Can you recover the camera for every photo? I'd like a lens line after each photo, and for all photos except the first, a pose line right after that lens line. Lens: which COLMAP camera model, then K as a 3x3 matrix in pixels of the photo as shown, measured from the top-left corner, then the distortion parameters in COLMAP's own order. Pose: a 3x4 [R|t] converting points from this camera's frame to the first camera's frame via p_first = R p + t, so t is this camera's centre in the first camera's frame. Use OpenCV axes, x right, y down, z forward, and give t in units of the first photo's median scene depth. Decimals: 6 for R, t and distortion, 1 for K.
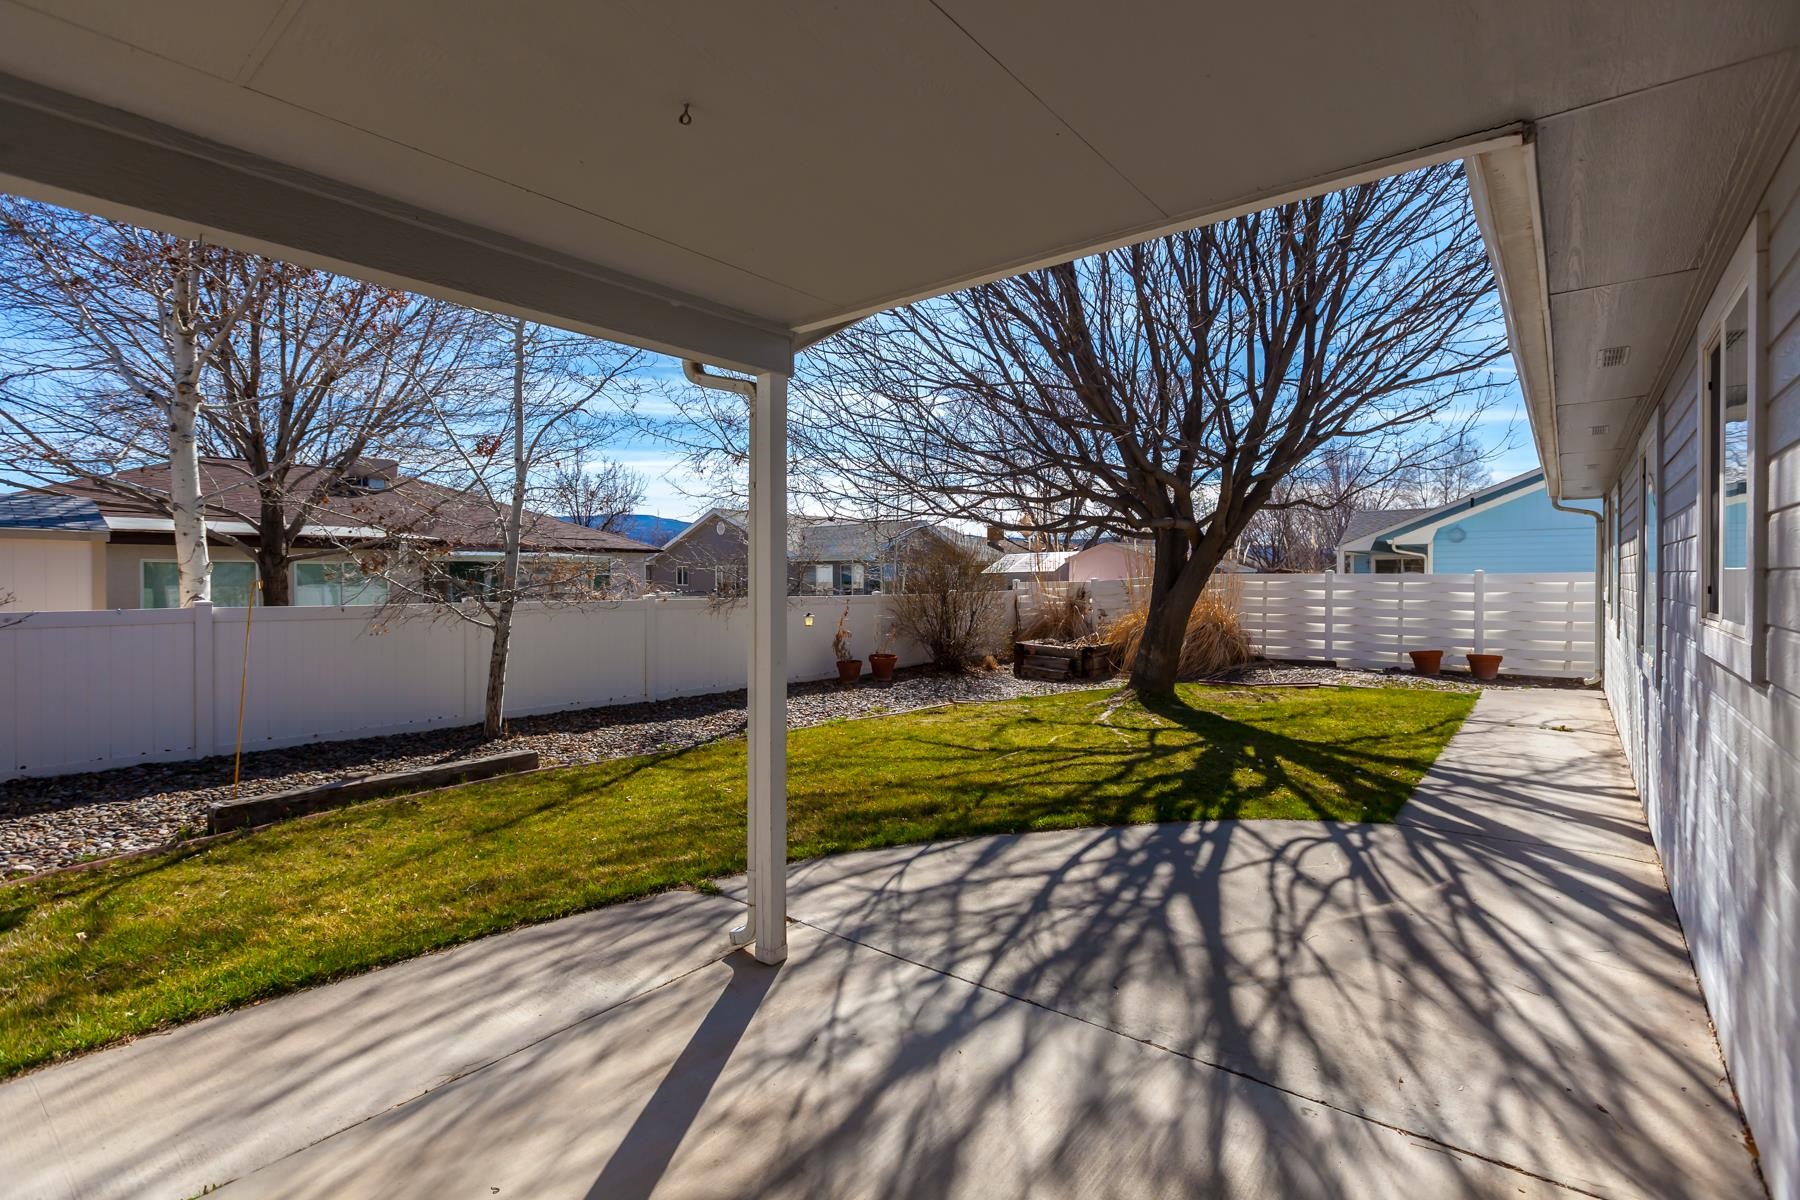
lens RADIAL K [[825.0, 0, 904.2], [0, 825.0, 583.9], [0, 0, 1]] dist [0.009113, -0.001619]
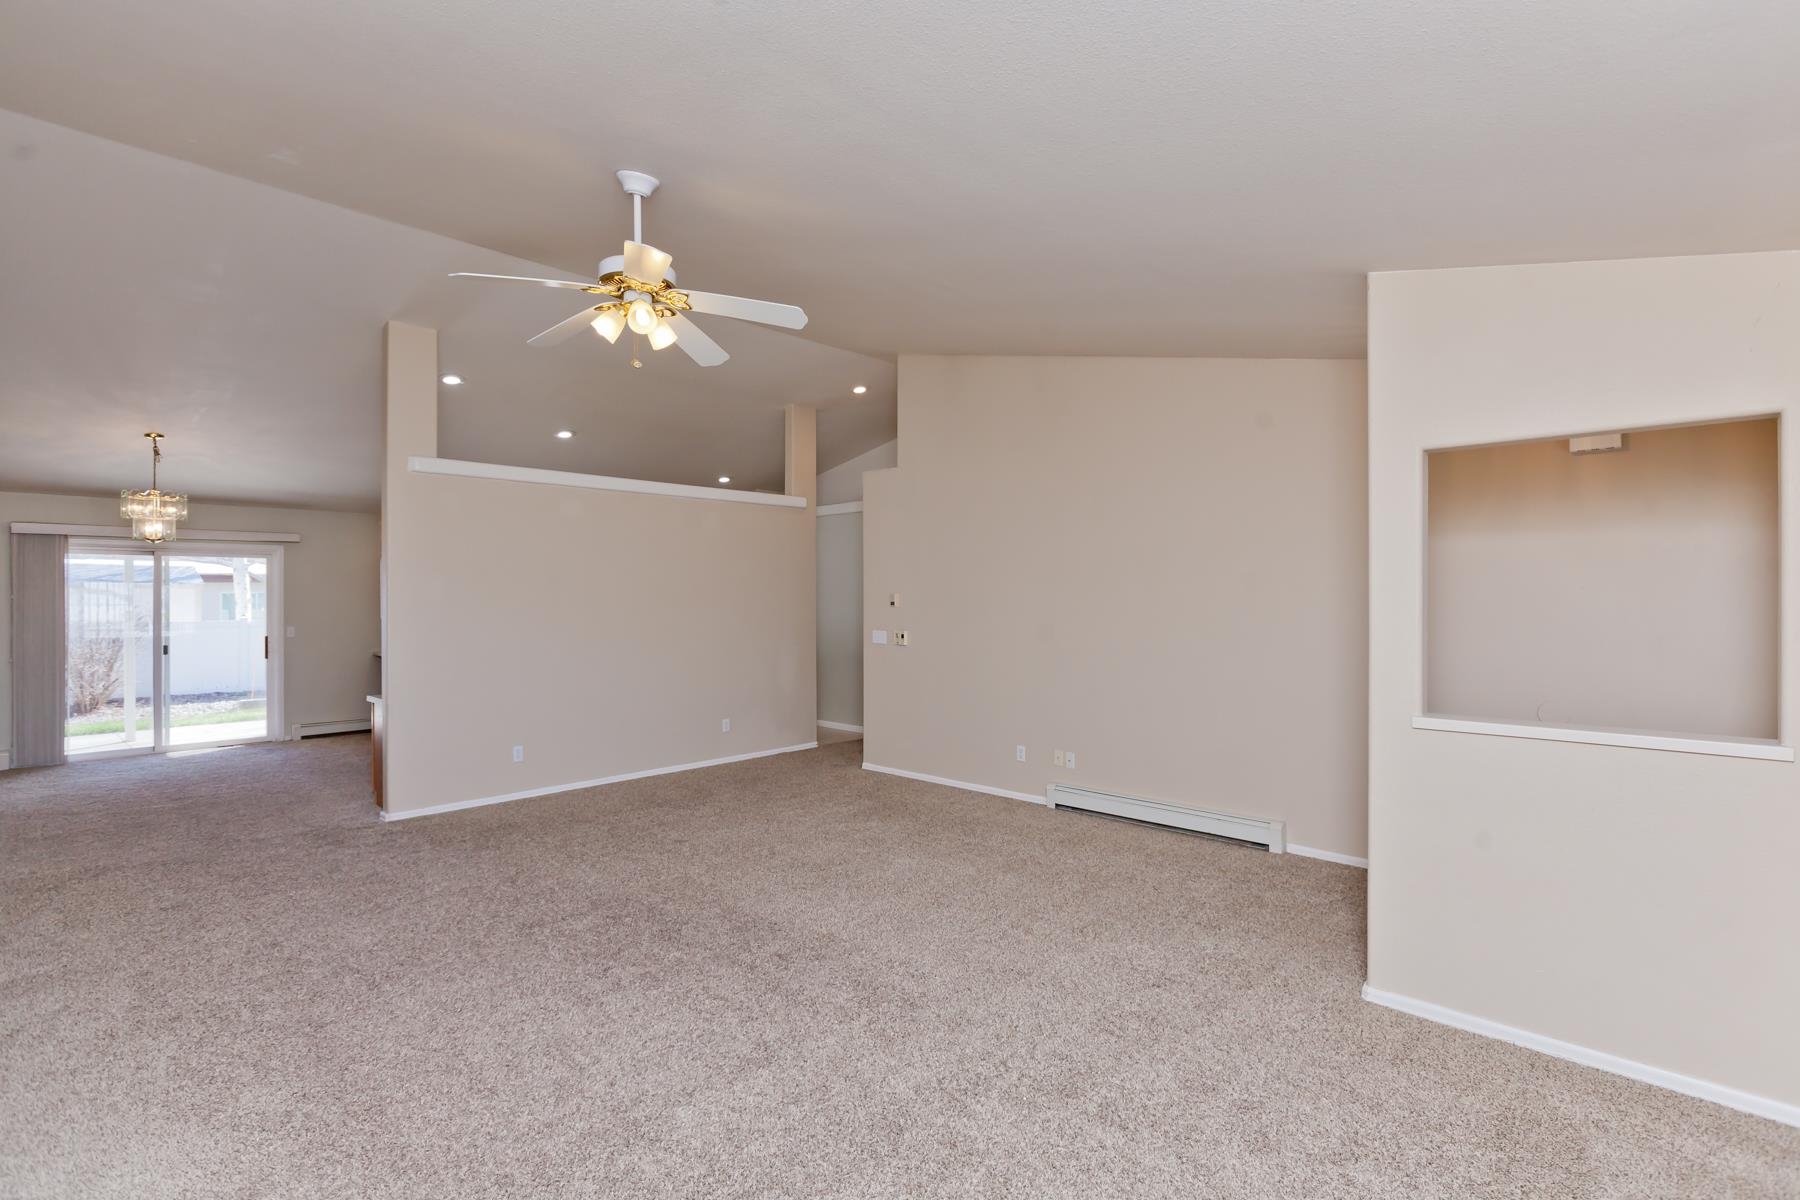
lens RADIAL K [[835.3, 0, 904.7], [0, 835.3, 593.2], [0, 0, 1]] dist [-0.001197, -0.002096]
pose [[0.998026, 0.000841, -0.062801, 1.056082], [-0.001557, 0.999934, -0.011360, -0.018534], [0.062787, 0.011435, 0.997961, -1.106691]]
